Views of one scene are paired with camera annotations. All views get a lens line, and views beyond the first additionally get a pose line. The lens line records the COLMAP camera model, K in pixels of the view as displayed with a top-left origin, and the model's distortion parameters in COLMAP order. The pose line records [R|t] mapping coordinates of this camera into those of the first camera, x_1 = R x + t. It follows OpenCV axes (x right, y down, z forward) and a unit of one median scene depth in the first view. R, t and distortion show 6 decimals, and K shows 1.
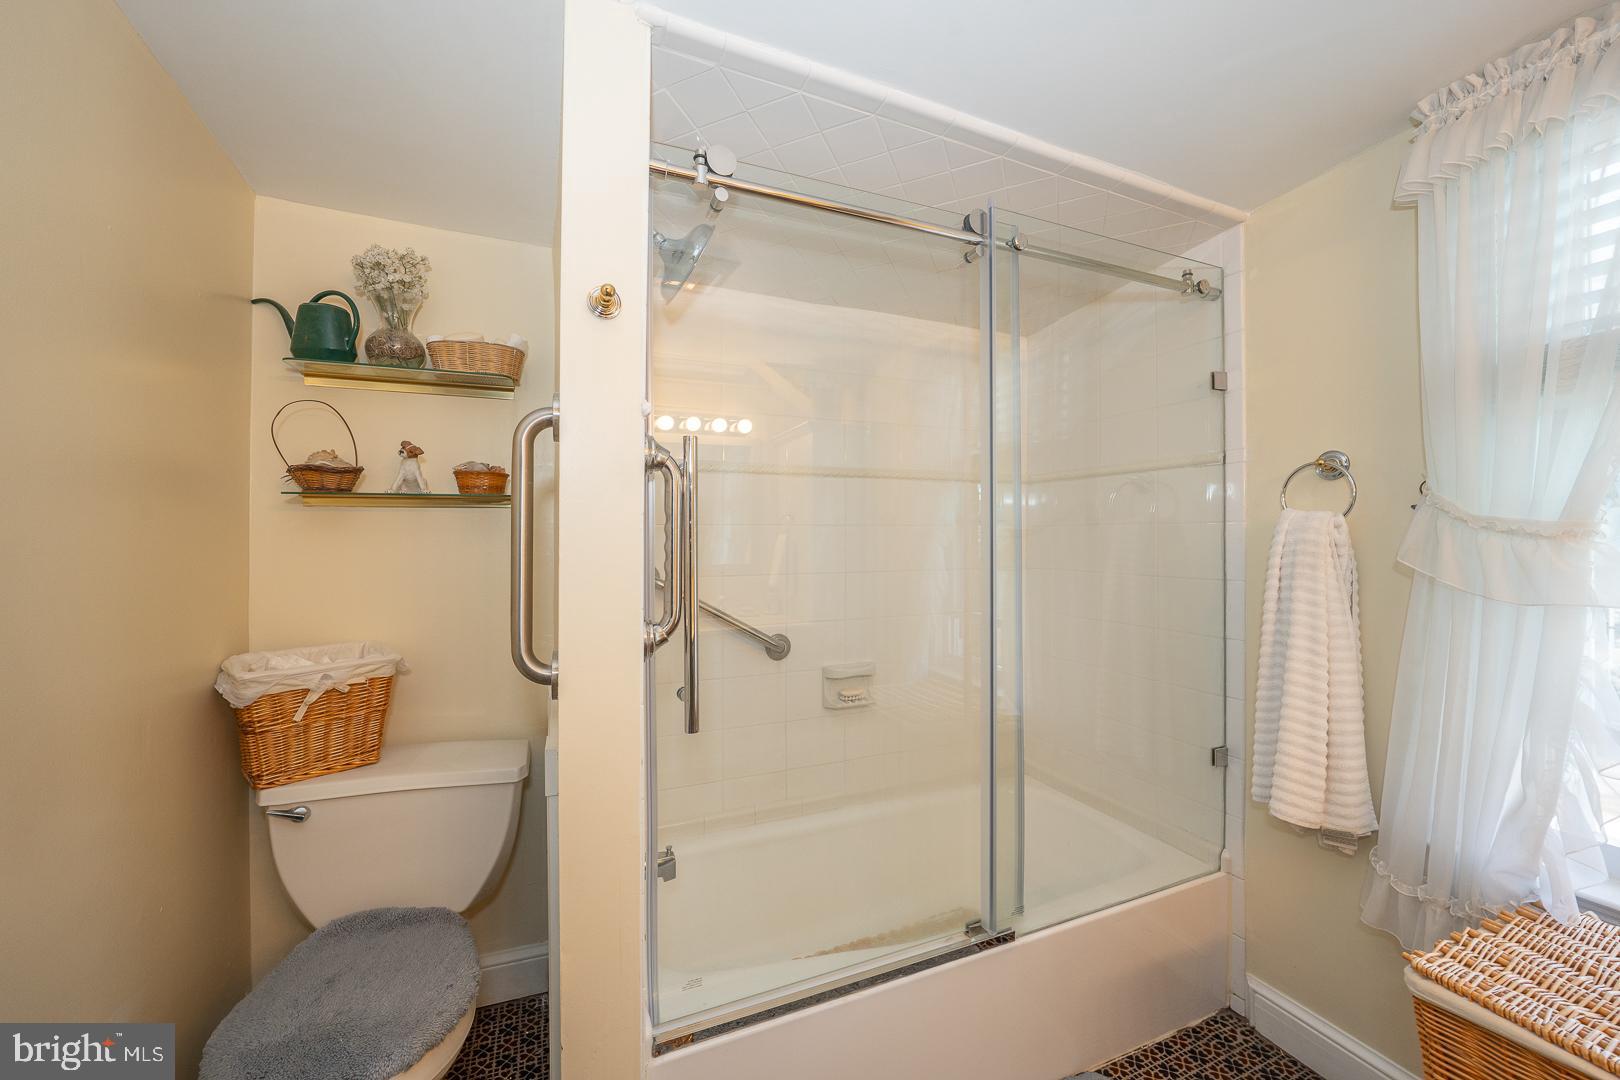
lens RADIAL K [[628.8, 0, 811.6], [0, 628.8, 534.4], [0, 0, 1]] dist [-0.022127, 0.007440]
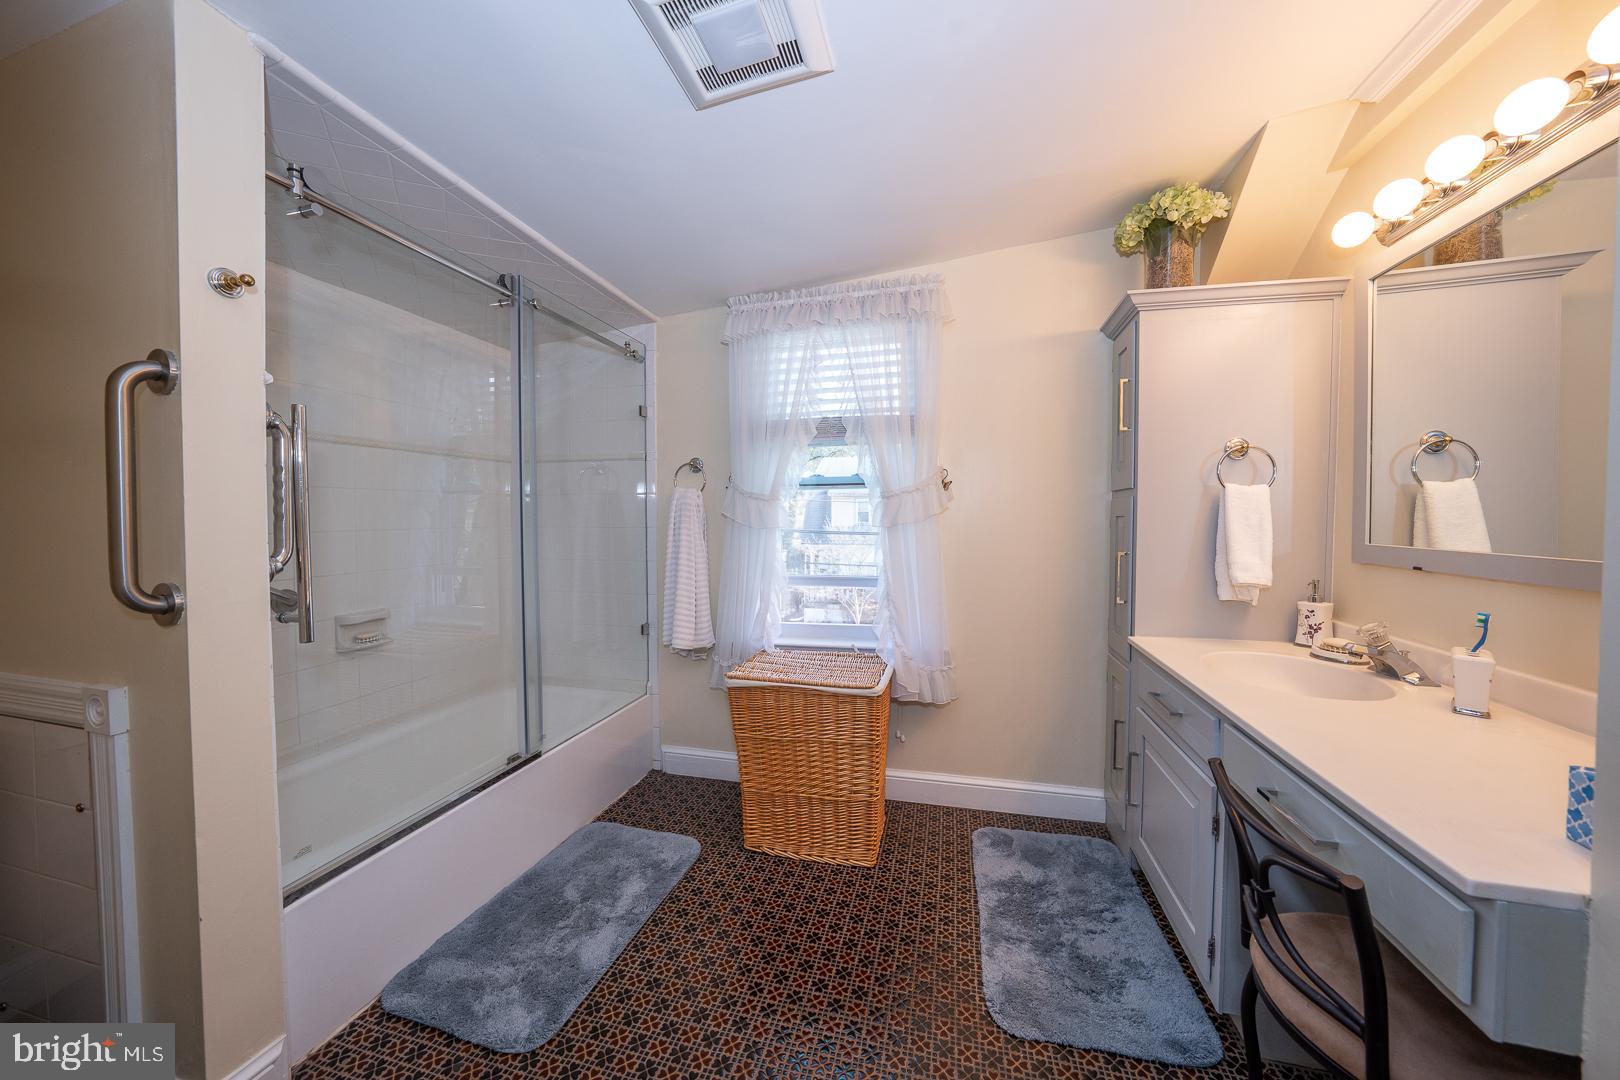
lens RADIAL K [[557.9, 0, 811.2], [0, 557.9, 533.5], [0, 0, 1]] dist [-0.032010, 0.007320]
pose [[0.605442, -0.023730, 0.795536, -0.338364], [-0.002684, 0.999489, 0.031856, 0.046218], [-0.795885, -0.021422, 0.605069, -0.348844]]
